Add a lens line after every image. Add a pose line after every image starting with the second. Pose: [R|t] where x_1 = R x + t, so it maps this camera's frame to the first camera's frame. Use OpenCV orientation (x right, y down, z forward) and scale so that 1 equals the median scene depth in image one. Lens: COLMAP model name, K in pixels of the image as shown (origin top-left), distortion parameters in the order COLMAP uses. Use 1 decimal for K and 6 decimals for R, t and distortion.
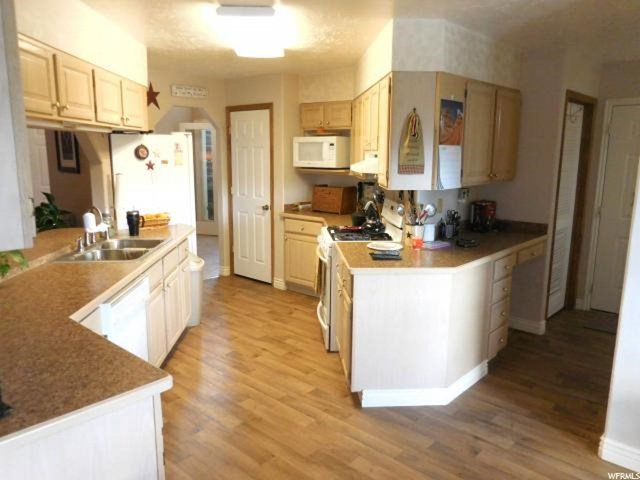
lens RADIAL K [[497.5, 0, 323.4], [0, 497.5, 239.1], [0, 0, 1]] dist [-0.009876, 0.017118]
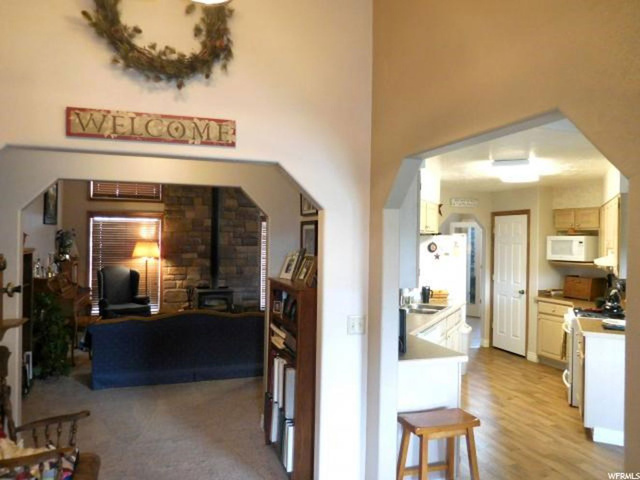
lens RADIAL K [[497.5, 0, 323.5], [0, 497.5, 239.4], [0, 0, 1]] dist [-0.009876, 0.017118]
pose [[0.876494, 0.005174, -0.481385, 0.061031], [-0.091697, 0.983430, -0.156390, 0.062566], [0.472599, 0.181217, 0.862445, -0.428820]]
